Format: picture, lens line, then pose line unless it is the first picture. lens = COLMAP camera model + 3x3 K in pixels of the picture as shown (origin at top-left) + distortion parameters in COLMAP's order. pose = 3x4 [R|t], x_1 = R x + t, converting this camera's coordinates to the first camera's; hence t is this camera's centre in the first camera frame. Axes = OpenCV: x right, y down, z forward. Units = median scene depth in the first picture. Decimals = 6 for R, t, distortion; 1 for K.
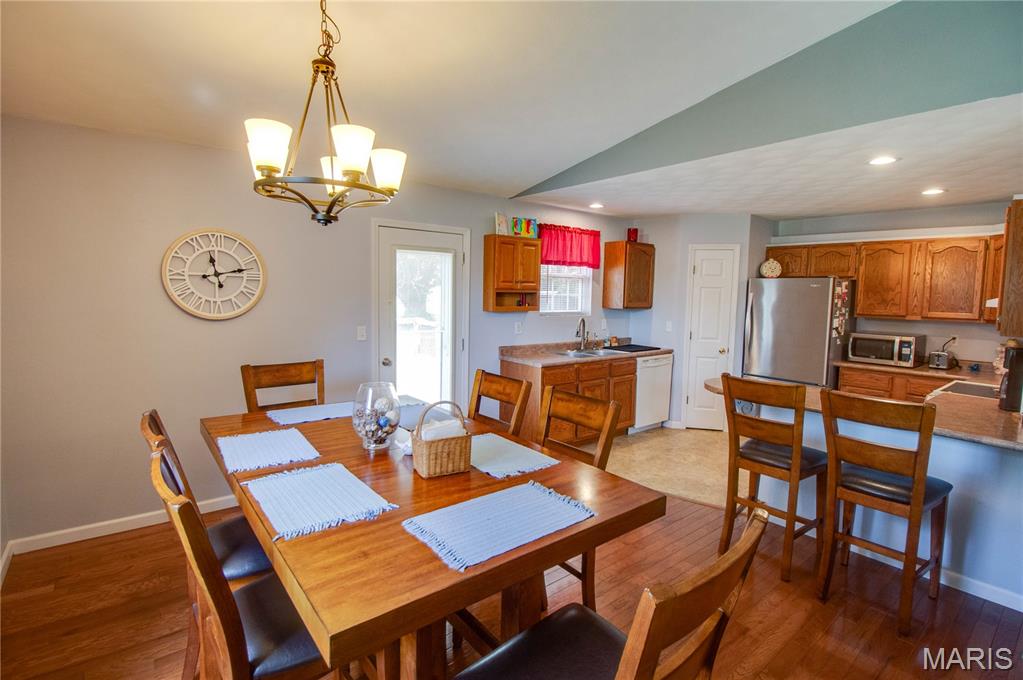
lens RADIAL K [[488.0, 0, 516.1], [0, 488.0, 328.8], [0, 0, 1]] dist [0.001919, -0.014026]
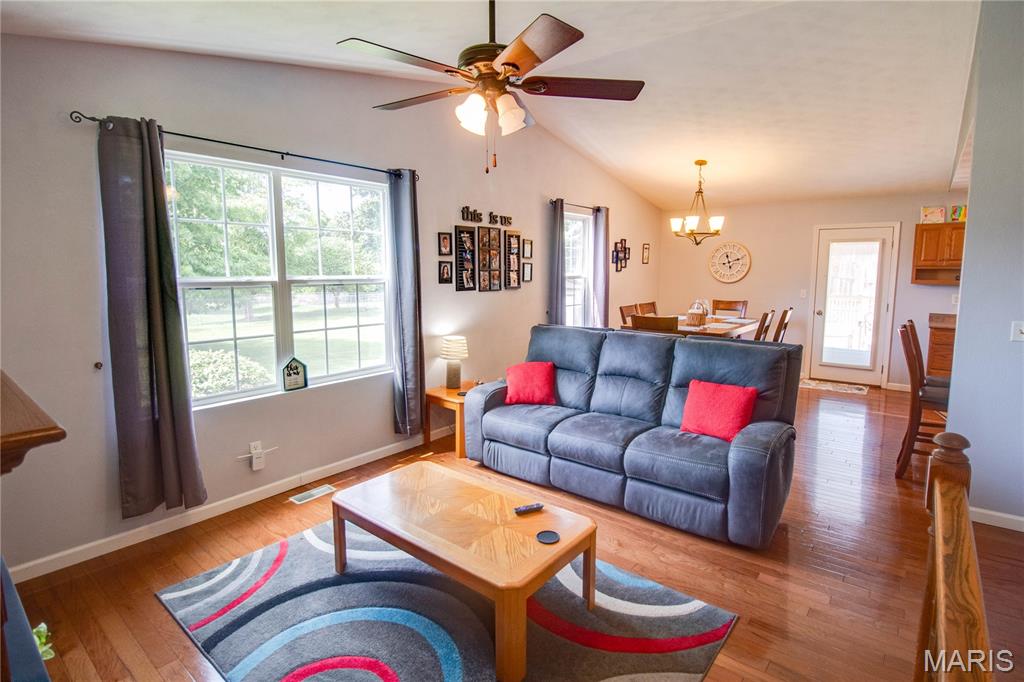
lens RADIAL K [[514.3, 0, 517.1], [0, 514.3, 326.2], [0, 0, 1]] dist [0.001992, -0.015390]
pose [[0.214569, 0.089023, -0.972643, 0.991857], [-0.075956, 0.994343, 0.074253, 0.051962], [0.973751, 0.057946, 0.220117, -0.294625]]
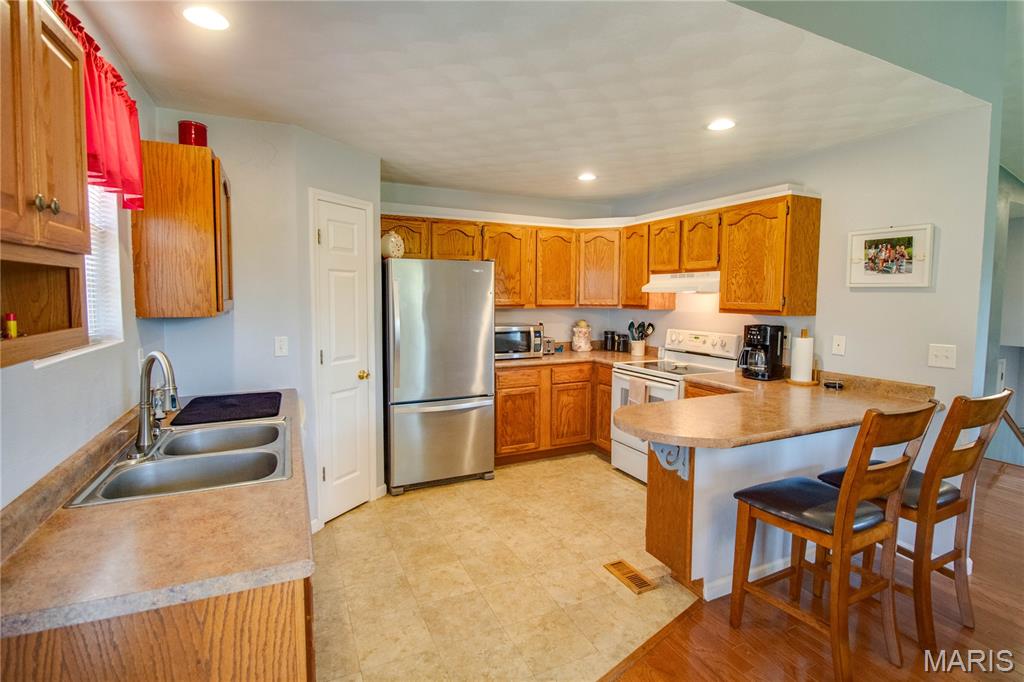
lens RADIAL K [[488.5, 0, 516.6], [0, 488.5, 329.8], [0, 0, 1]] dist [0.001919, -0.014026]
pose [[0.237312, -0.085436, 0.967669, -0.132249], [0.076557, 0.994672, 0.069045, -0.042935], [-0.968412, 0.057697, 0.242589, 0.746568]]
